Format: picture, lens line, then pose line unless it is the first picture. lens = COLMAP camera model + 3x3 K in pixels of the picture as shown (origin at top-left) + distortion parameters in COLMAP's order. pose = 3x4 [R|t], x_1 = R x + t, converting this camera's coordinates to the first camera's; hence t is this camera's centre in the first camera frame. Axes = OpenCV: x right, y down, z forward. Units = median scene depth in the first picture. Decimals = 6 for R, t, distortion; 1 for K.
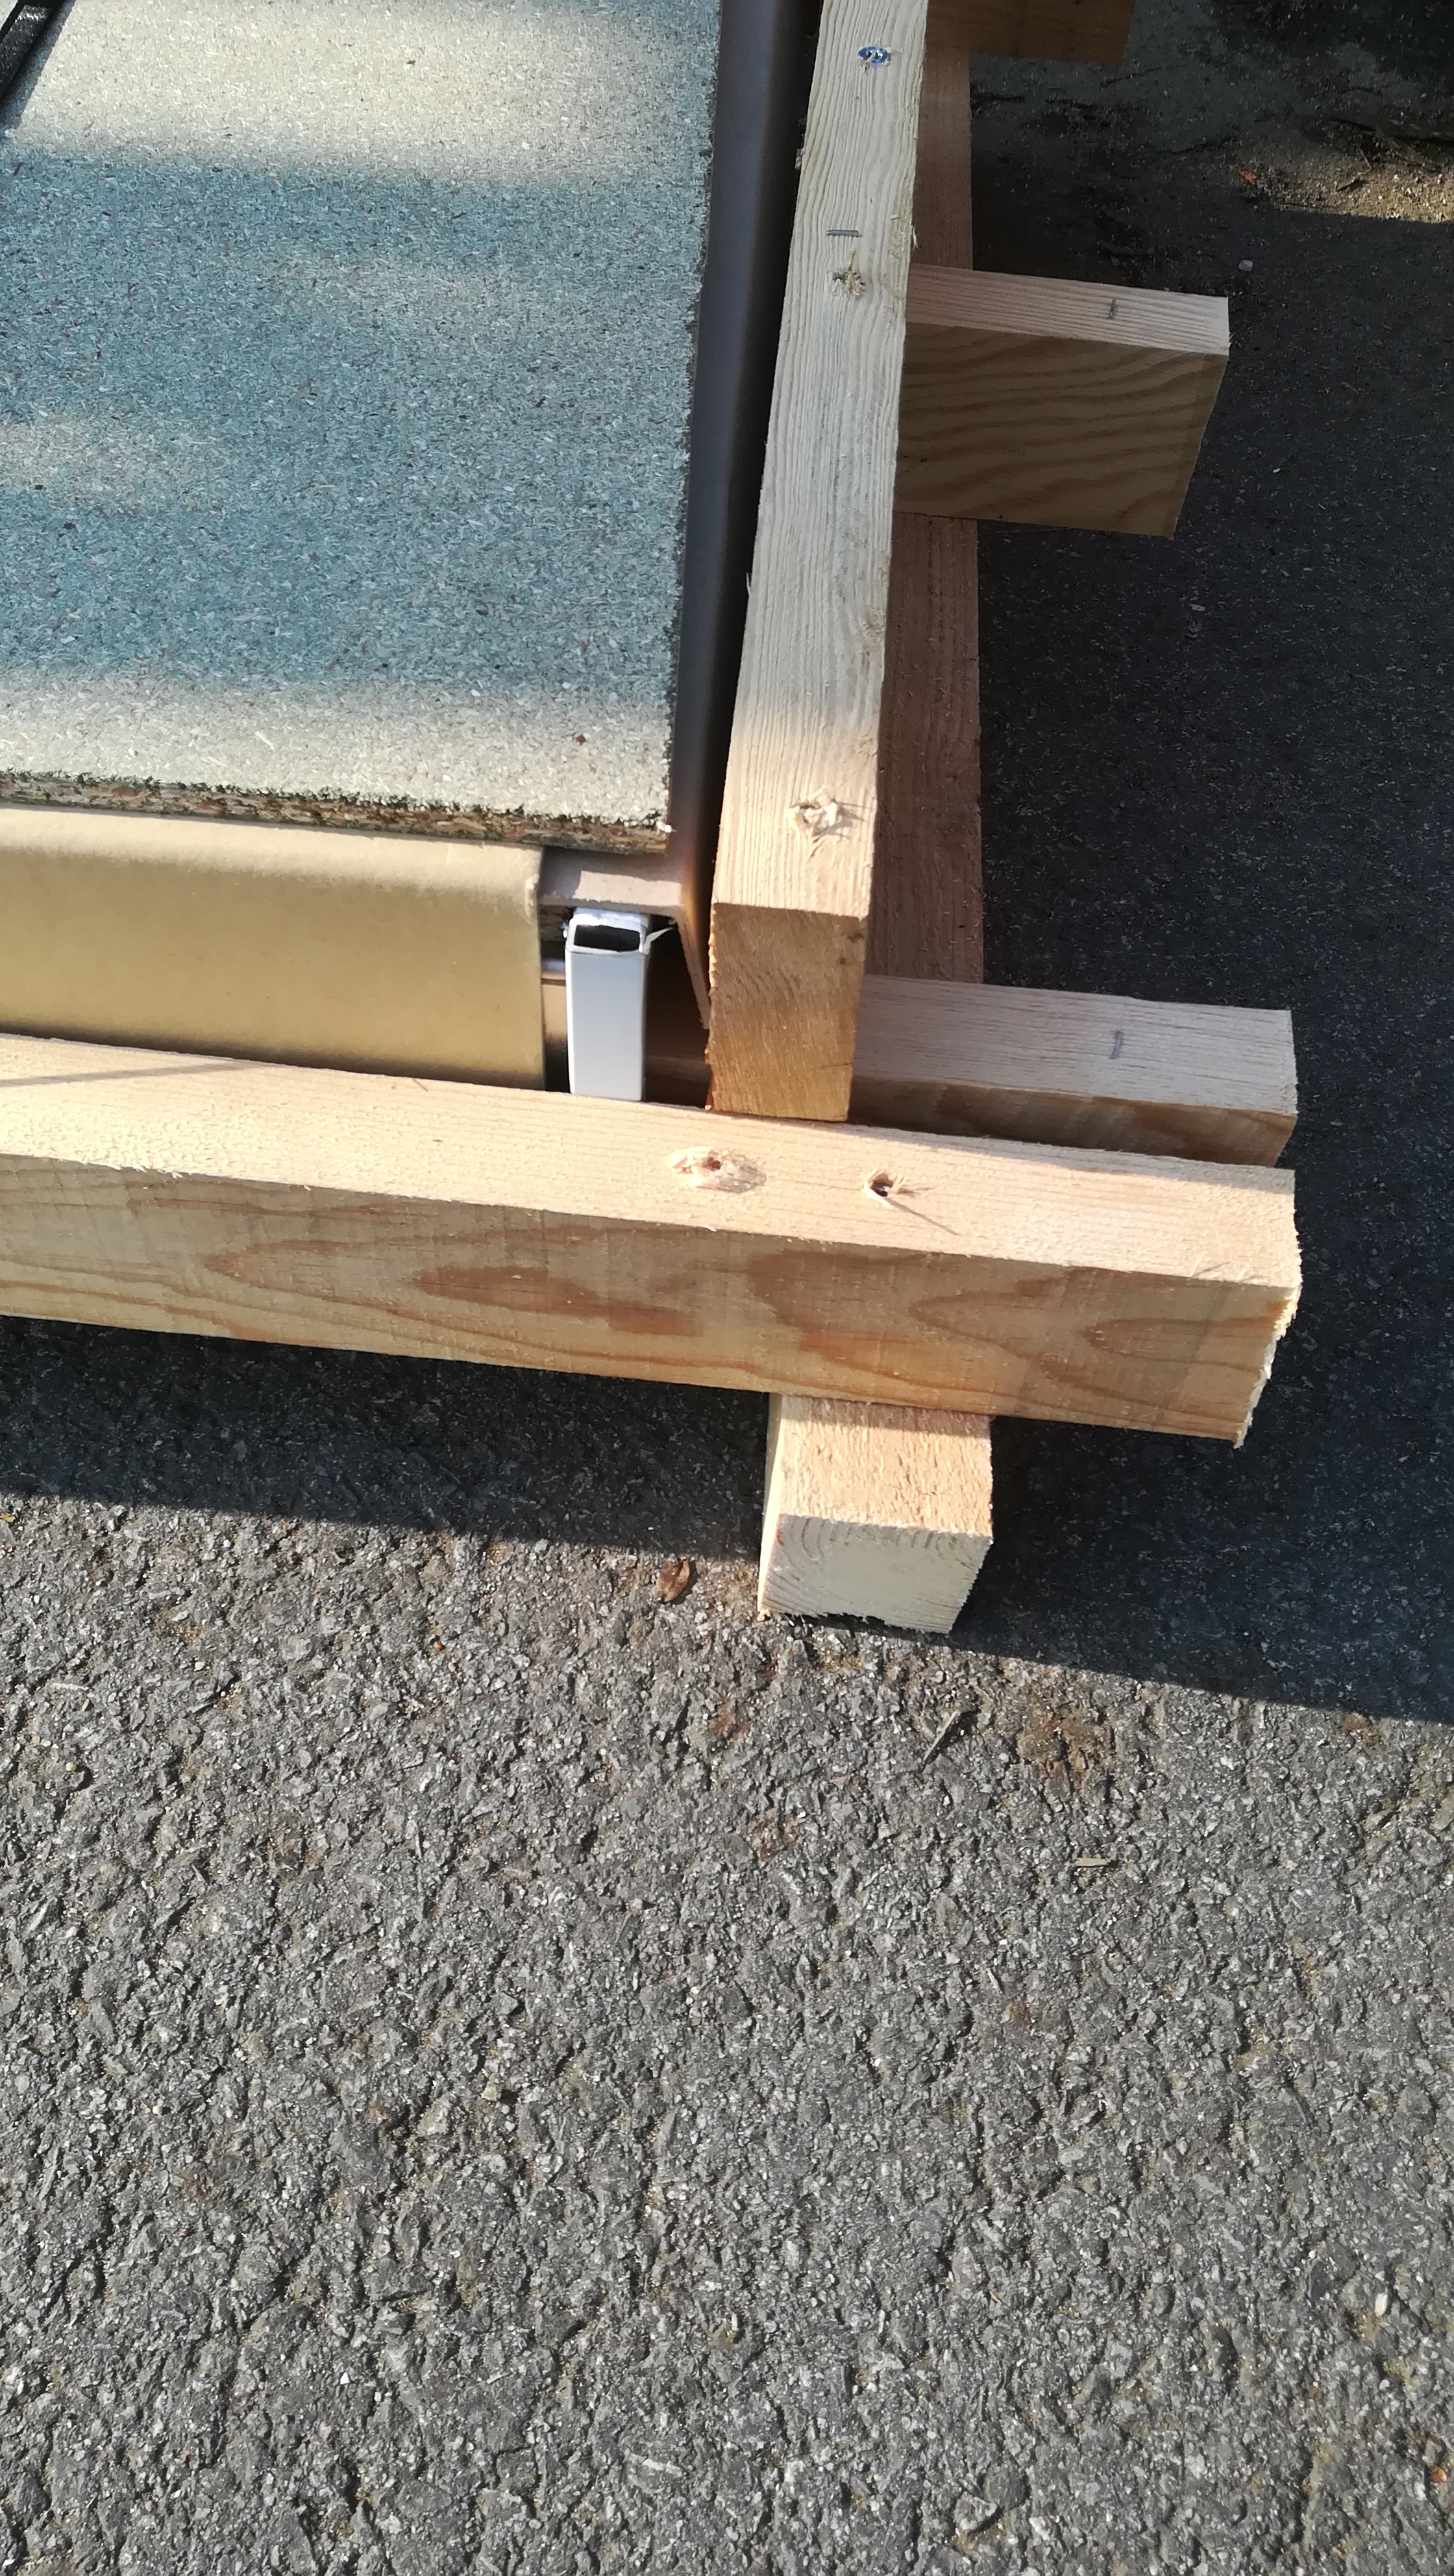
lens RADIAL K [[1958.4, 0, 729.0], [0, 1958.4, 1298.4], [0, 0, 1]] dist [0.039671, -0.060419]
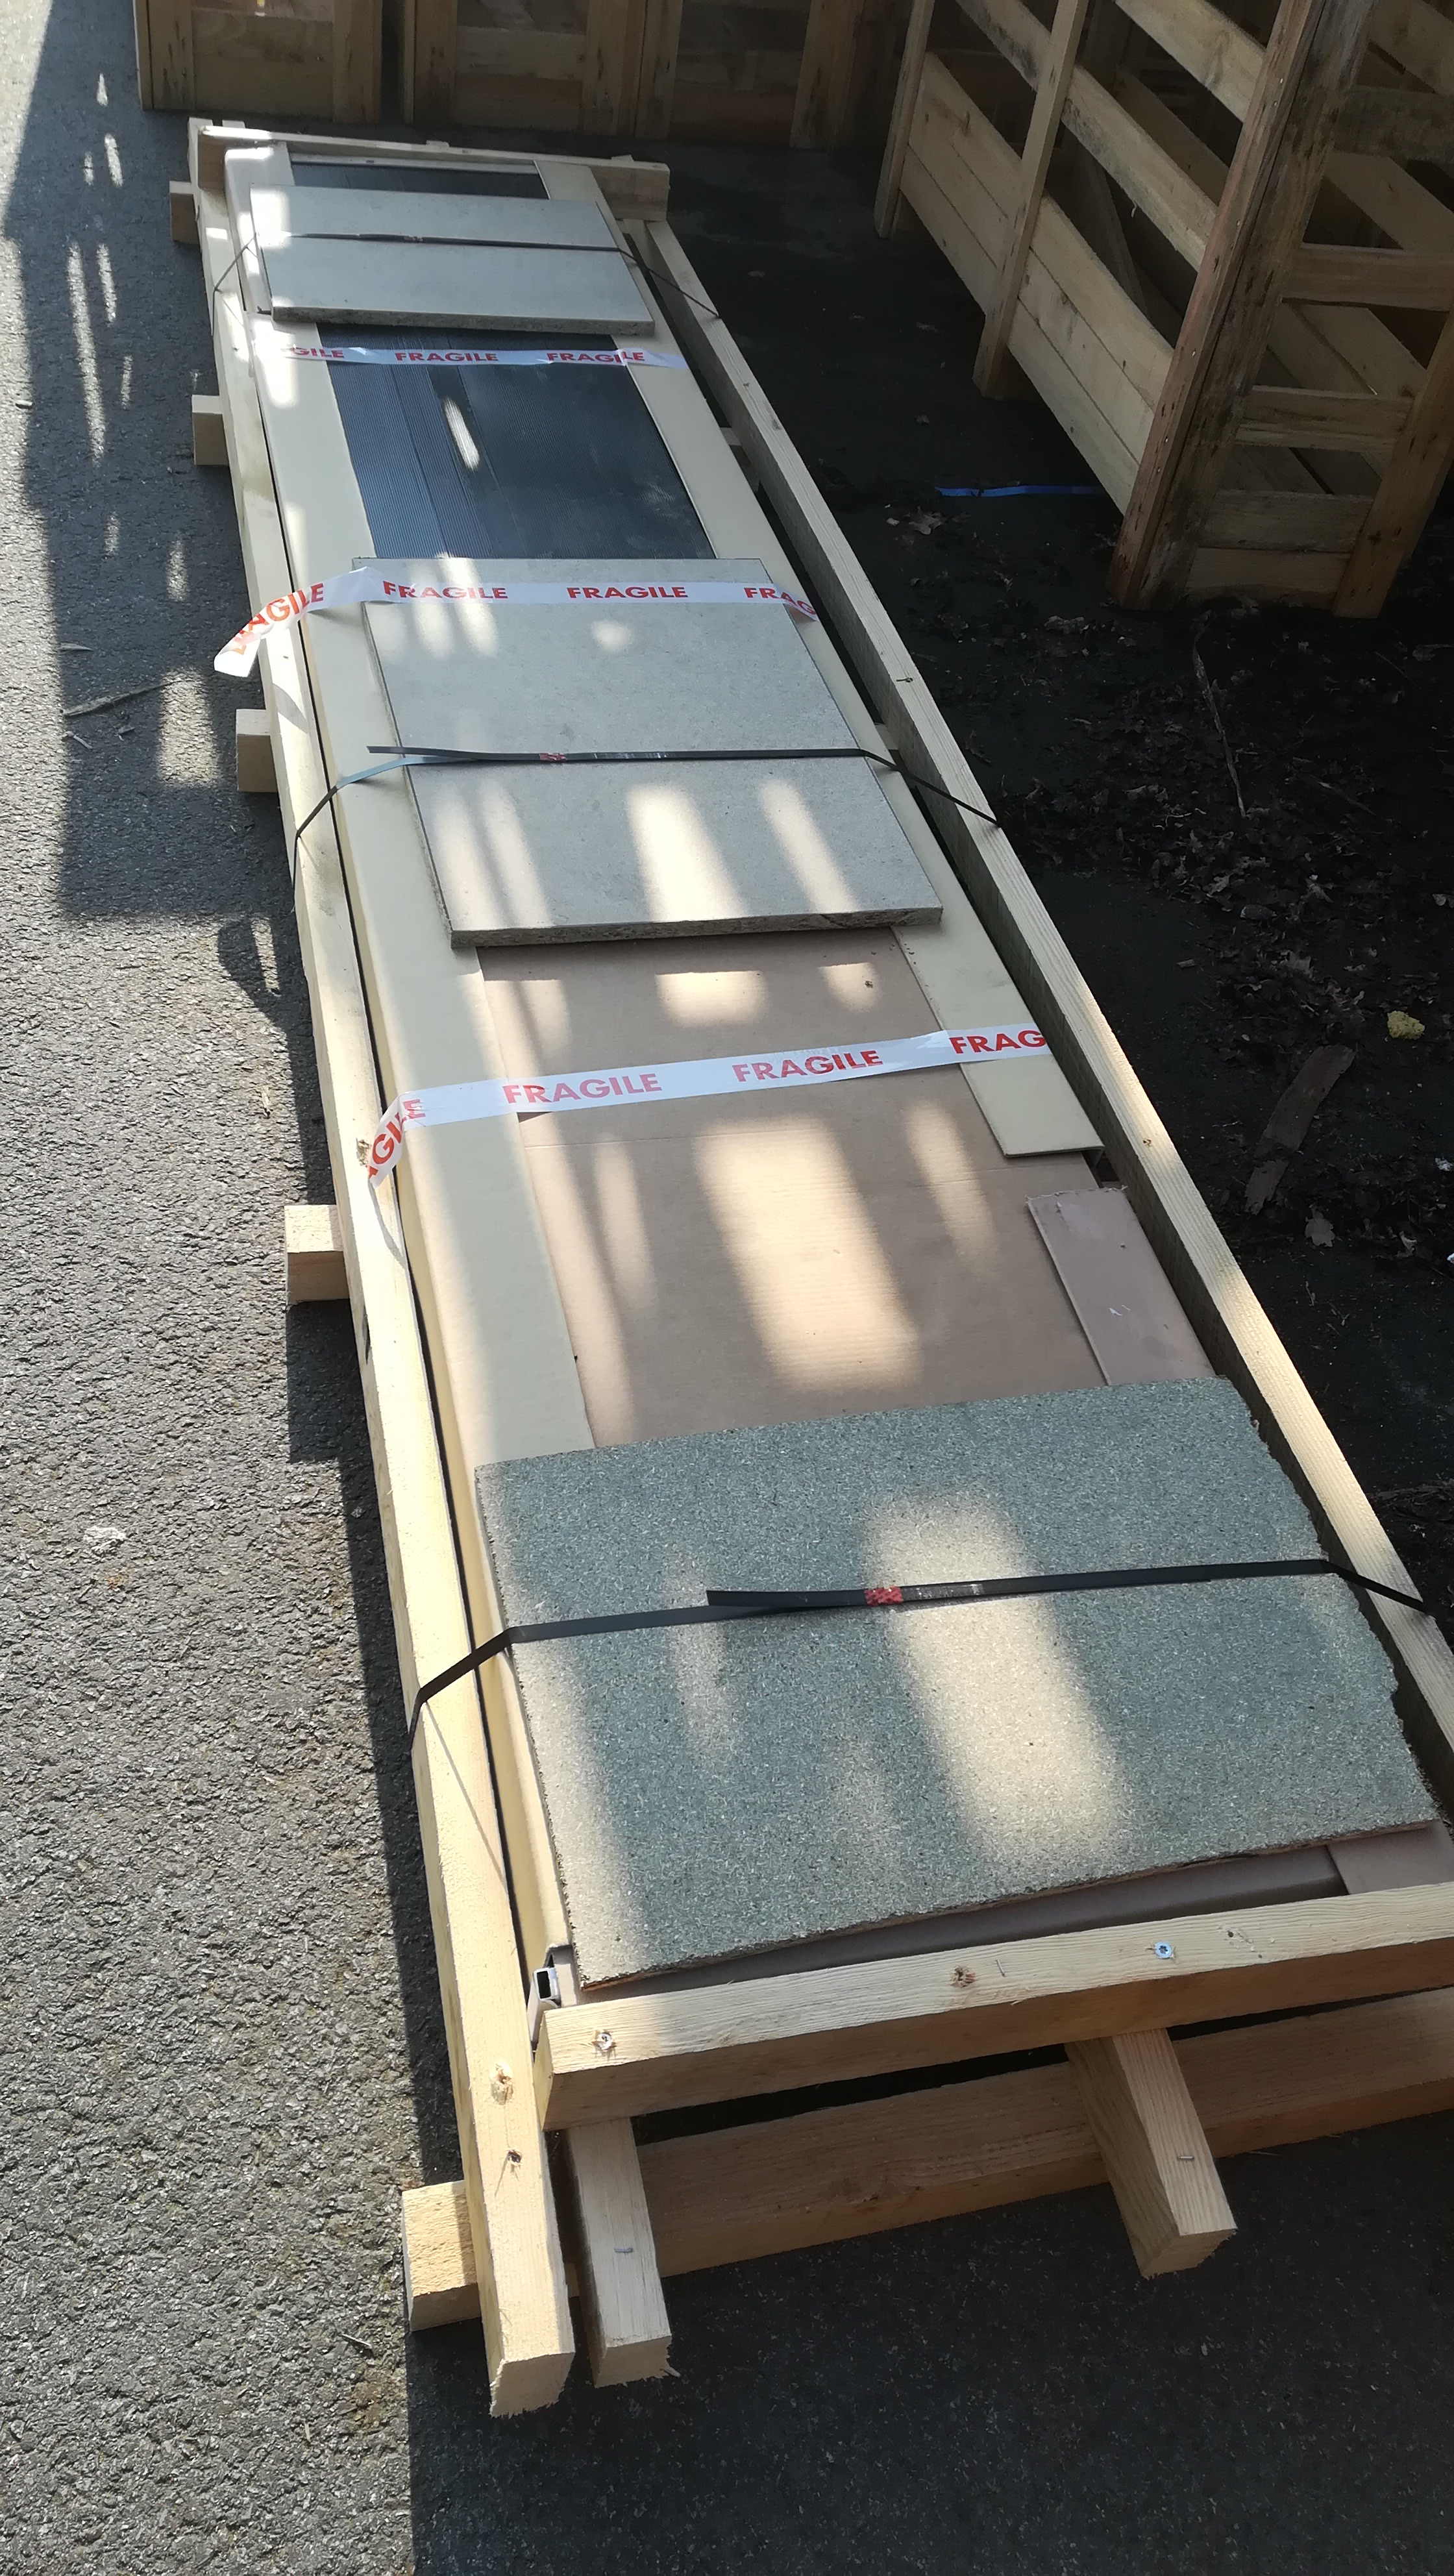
lens RADIAL K [[1958.4, 0, 729.0], [0, 1958.4, 1298.4], [0, 0, 1]] dist [0.039671, -0.060419]
pose [[0.306857, 0.680267, -0.665639, 0.926860], [-0.869786, 0.484381, 0.094058, -0.902193], [0.386408, 0.550101, 0.740323, -1.046538]]
